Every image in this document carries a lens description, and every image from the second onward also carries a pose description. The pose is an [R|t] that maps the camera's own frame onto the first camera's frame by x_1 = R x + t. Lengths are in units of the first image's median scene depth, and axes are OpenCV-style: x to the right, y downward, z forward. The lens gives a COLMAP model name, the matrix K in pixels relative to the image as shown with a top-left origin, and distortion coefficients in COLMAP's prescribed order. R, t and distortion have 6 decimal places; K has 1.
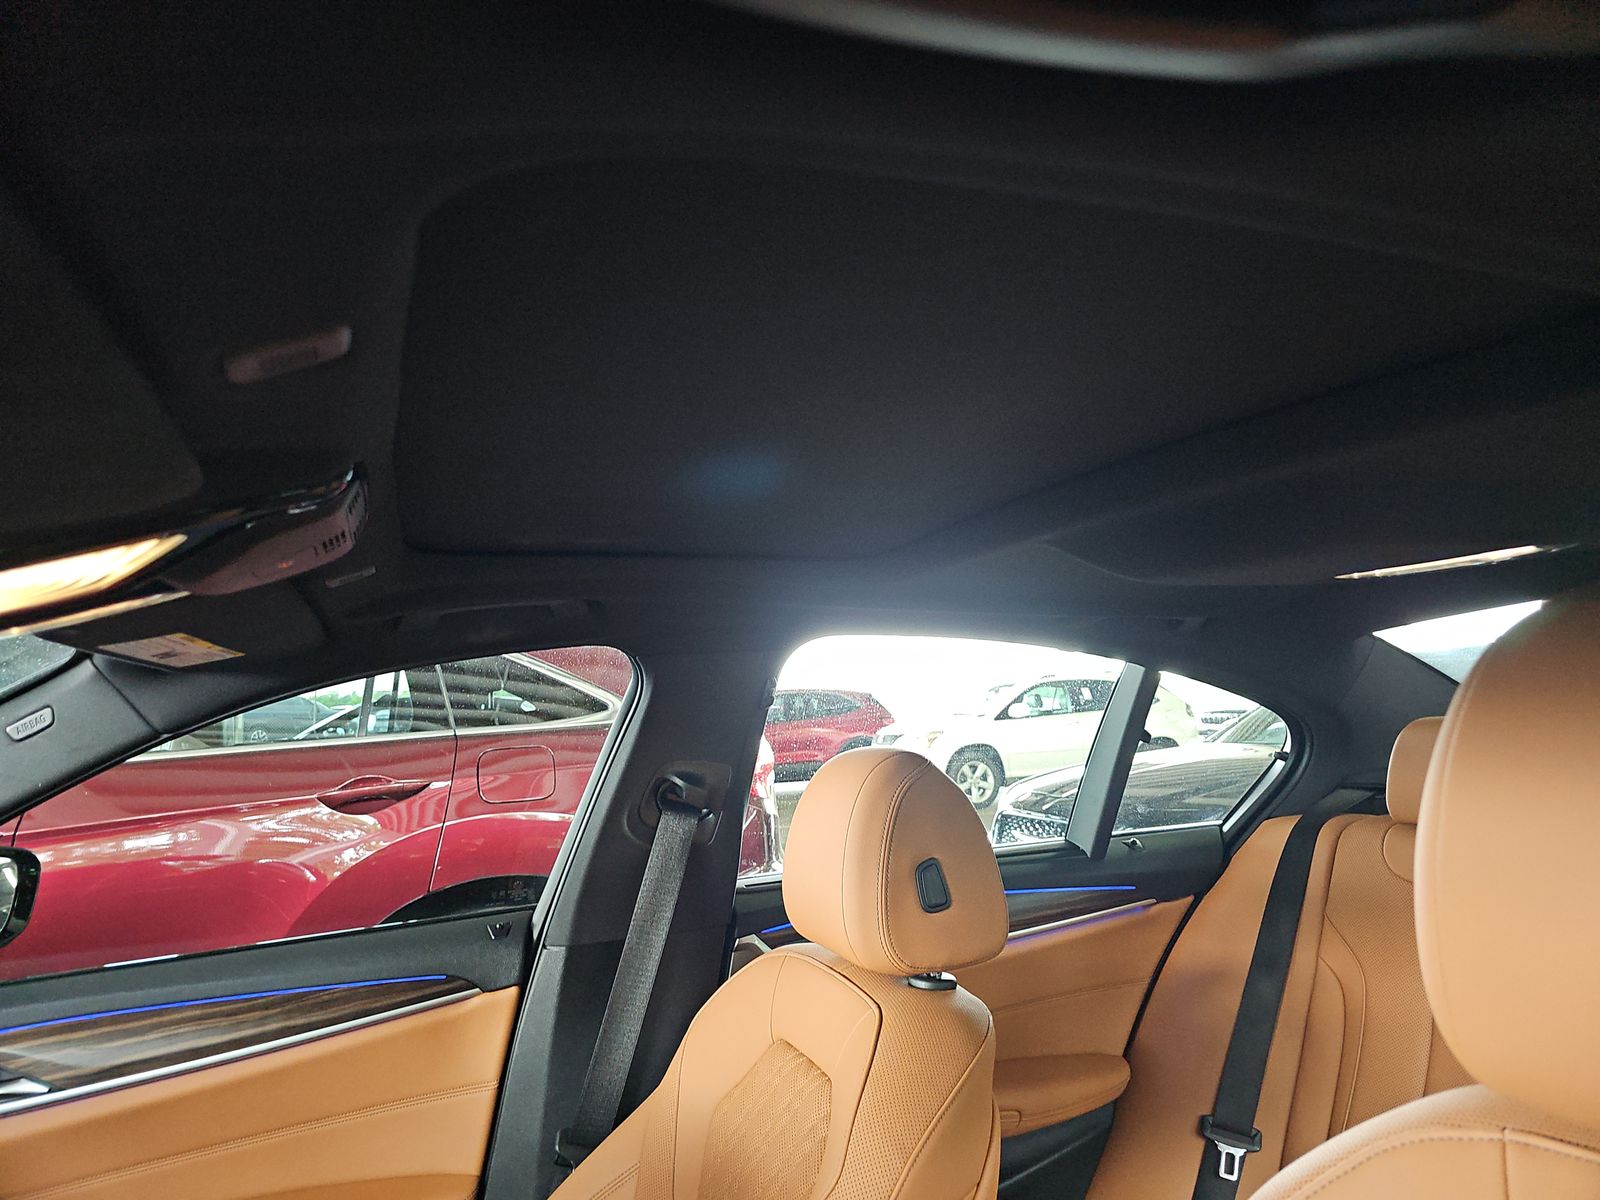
lens RADIAL K [[1069.1, 0, 795.1], [0, 1069.1, 588.0], [0, 0, 1]] dist [0.036933, -0.016665]
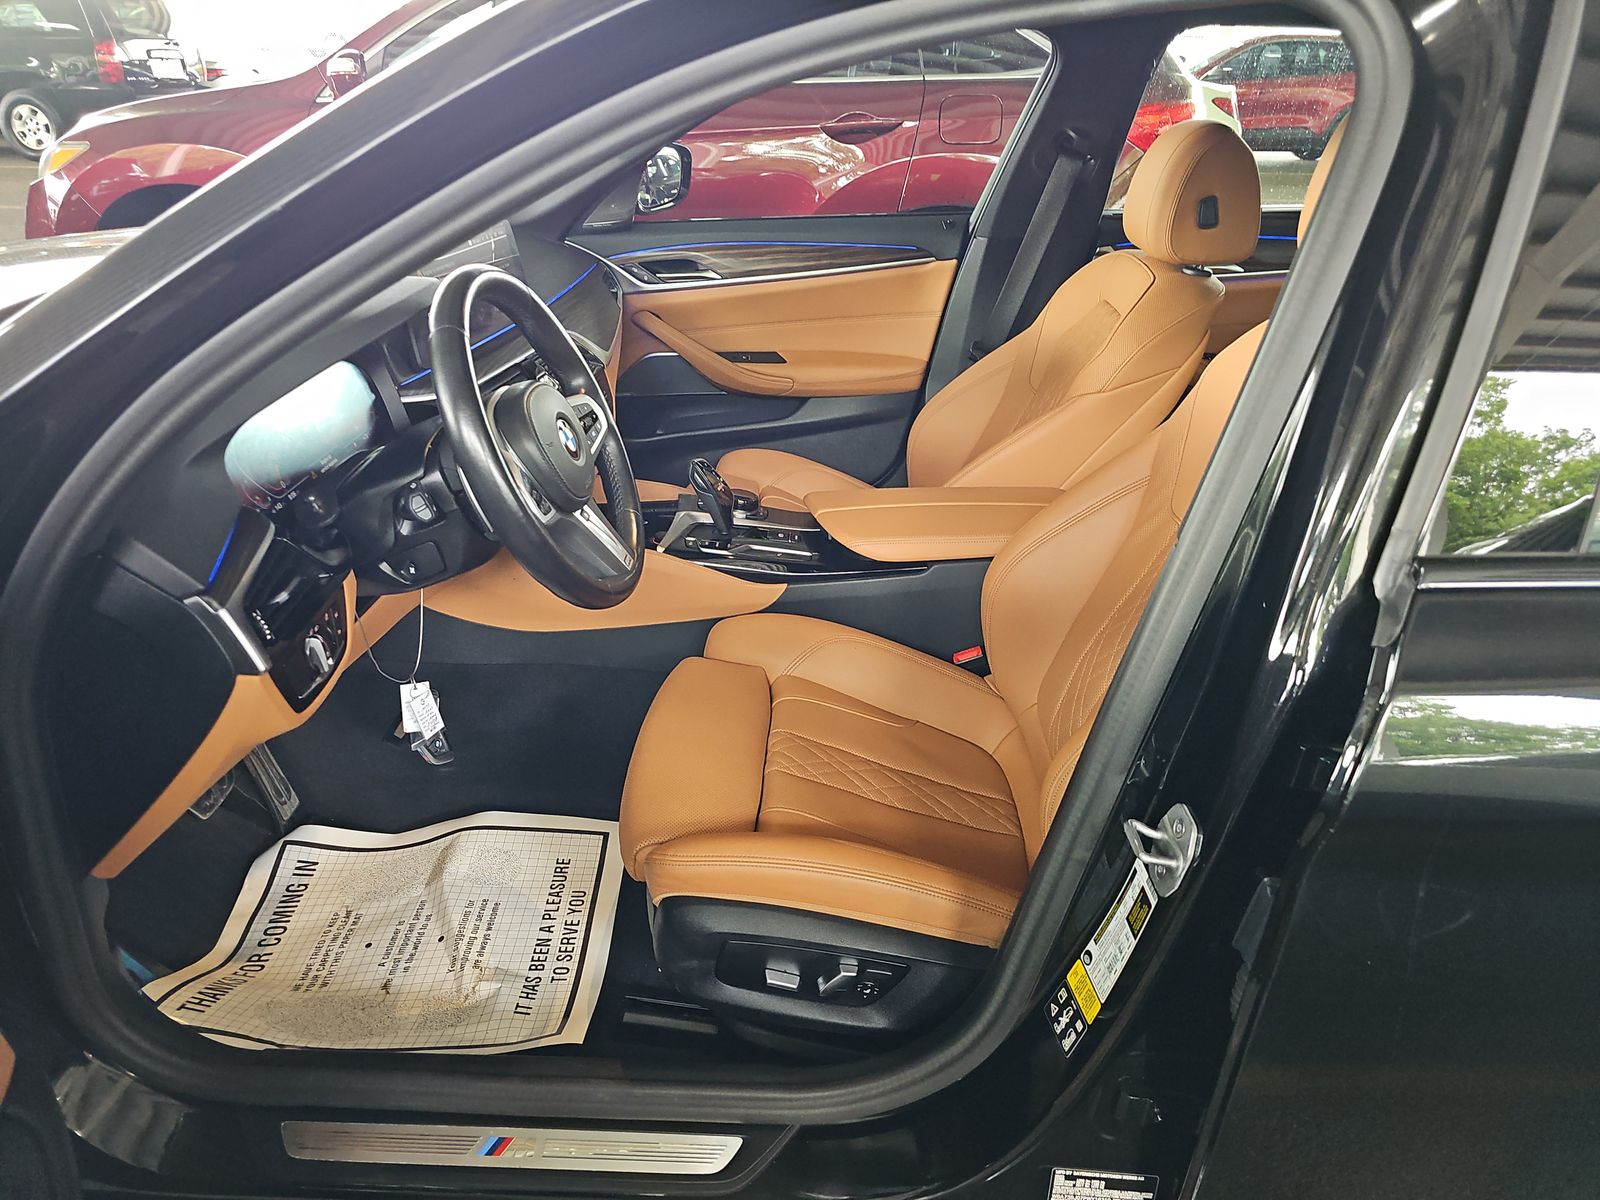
lens RADIAL K [[1069.1, 0, 802.0], [0, 1069.1, 591.9], [0, 0, 1]] dist [0.036933, -0.016665]
pose [[0.920641, 0.217734, -0.324055, 0.169299], [-0.003494, 0.834601, 0.550844, -0.112432], [0.390394, -0.505997, 0.769129, -0.623022]]
